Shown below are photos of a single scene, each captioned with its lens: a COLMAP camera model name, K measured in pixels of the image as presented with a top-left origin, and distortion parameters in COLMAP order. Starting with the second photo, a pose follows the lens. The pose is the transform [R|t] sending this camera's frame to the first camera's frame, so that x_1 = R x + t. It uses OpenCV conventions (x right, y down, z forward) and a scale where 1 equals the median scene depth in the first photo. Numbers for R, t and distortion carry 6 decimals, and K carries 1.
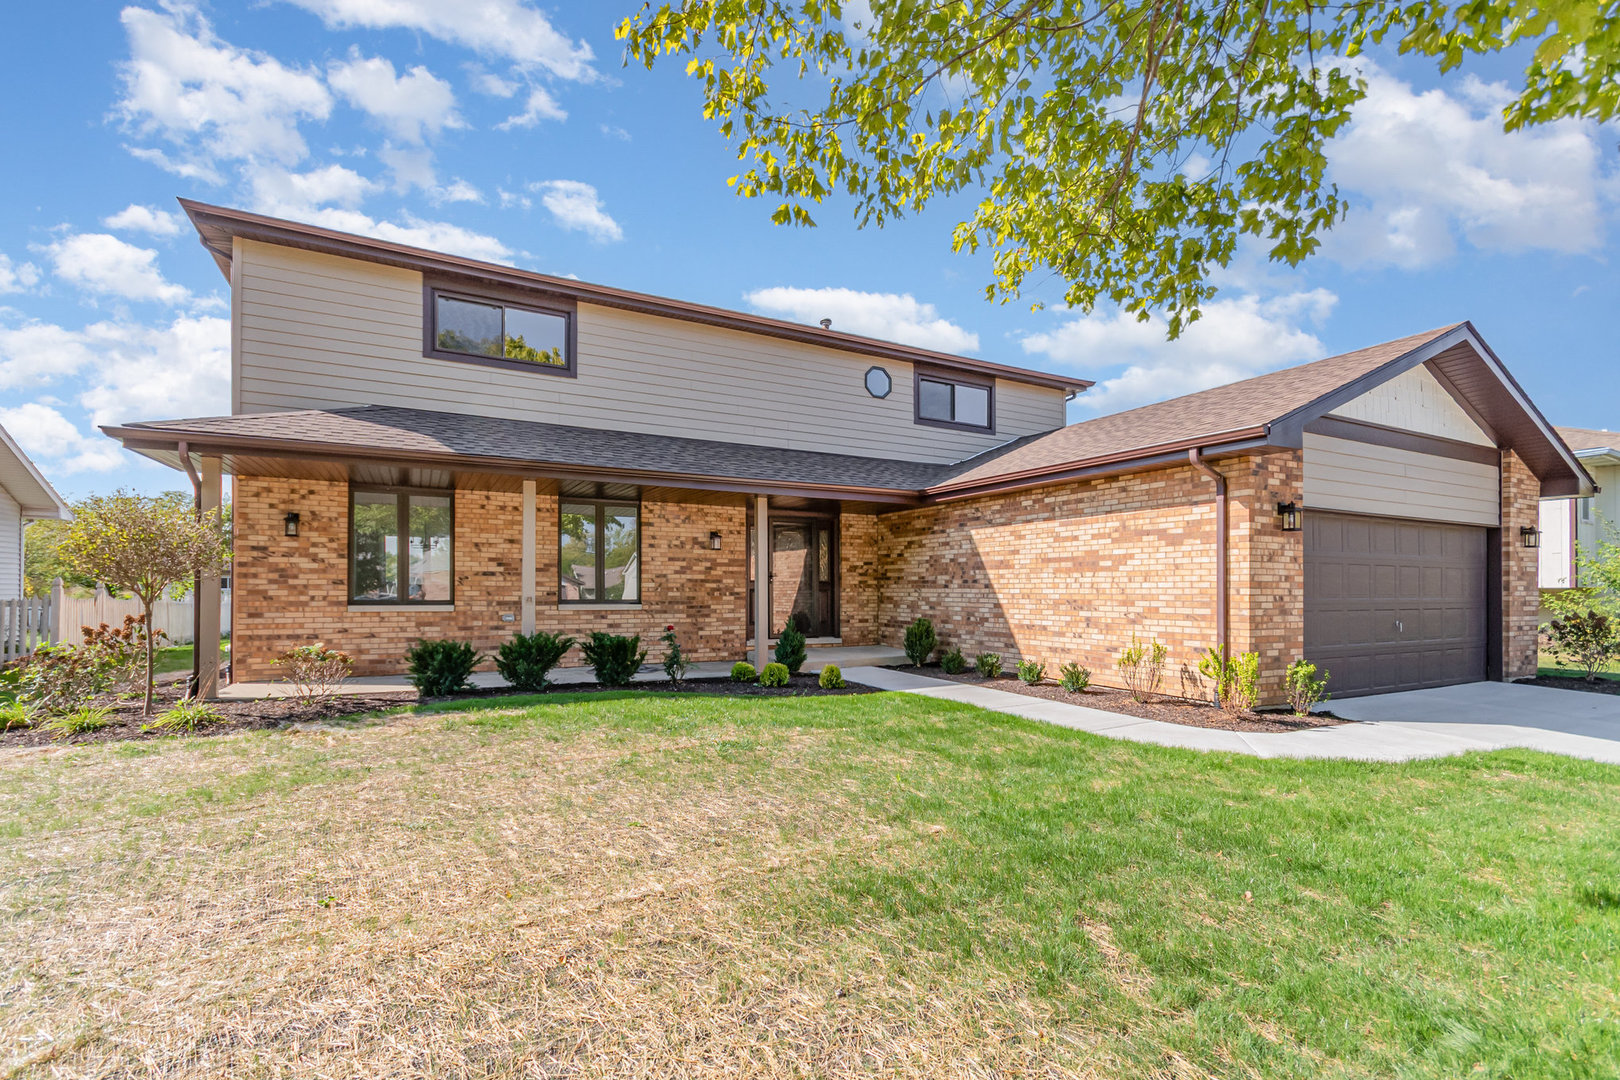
lens RADIAL K [[708.2, 0, 809.9], [0, 708.2, 592.1], [0, 0, 1]] dist [0.003091, 0.000140]
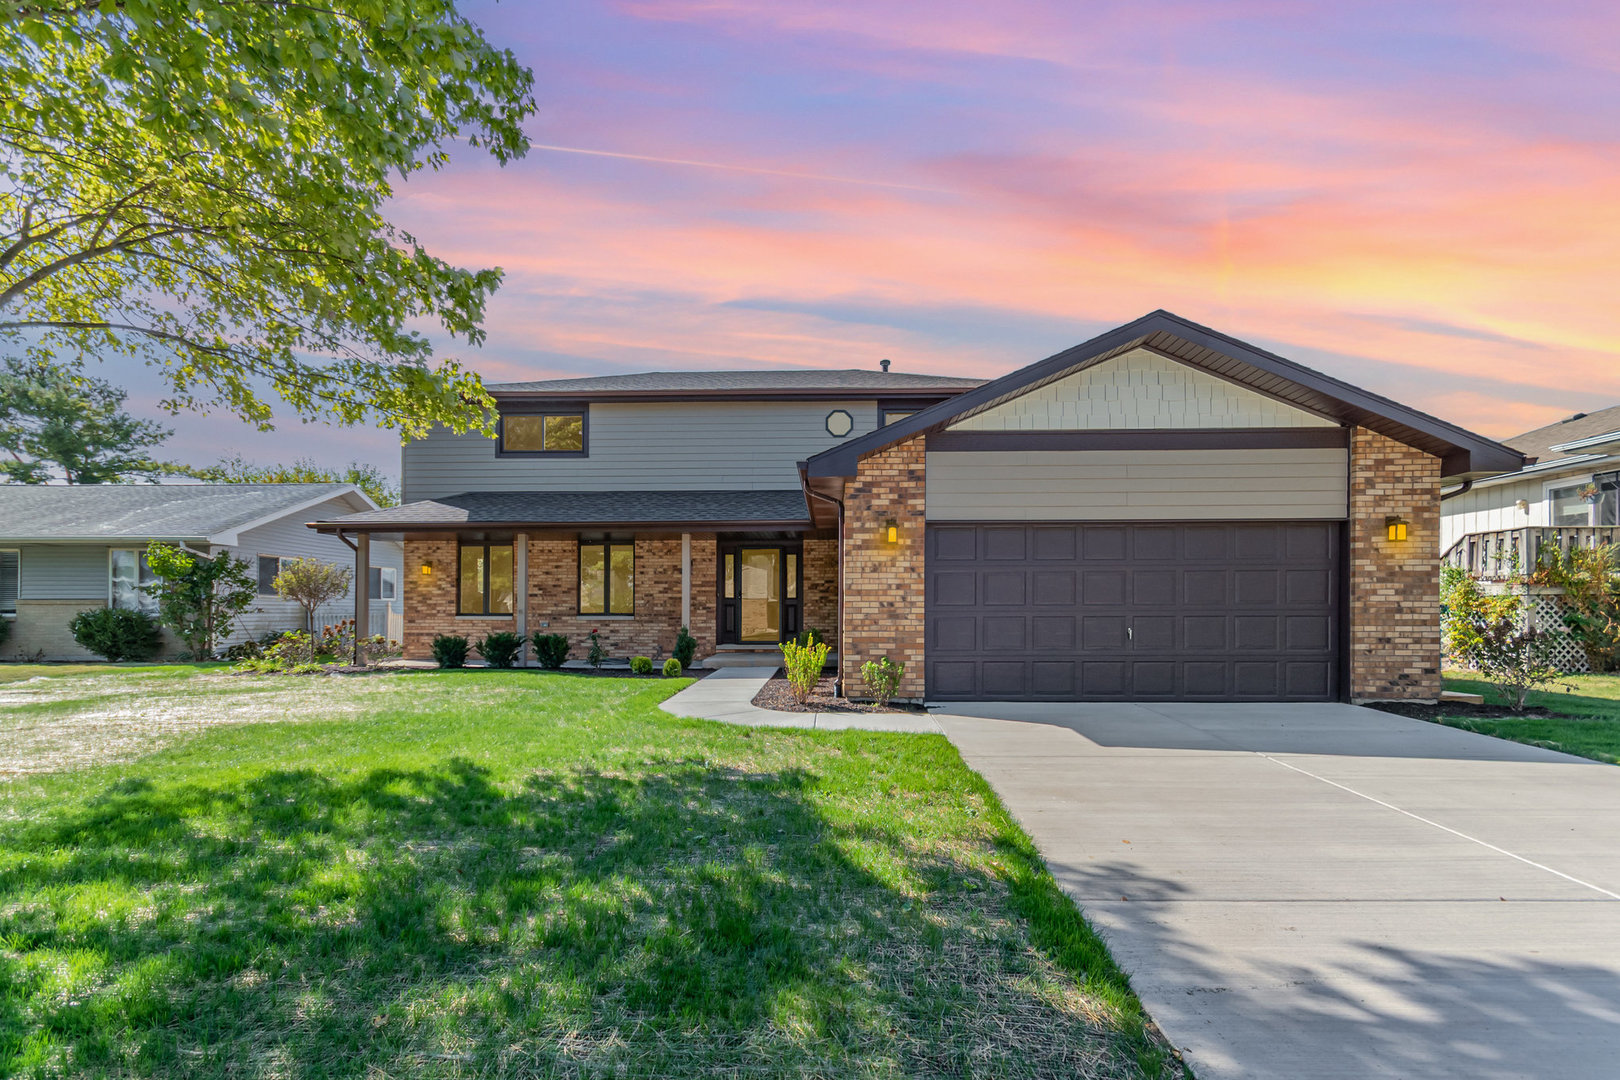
lens RADIAL K [[706.2, 0, 810.0], [0, 706.2, 611.8], [0, 0, 1]] dist [-0.000997, -0.000018]
pose [[0.878406, -0.005601, -0.477883, 0.814426], [0.003879, 0.999982, -0.004590, 0.019089], [0.477900, 0.002178, 0.878412, -0.038723]]
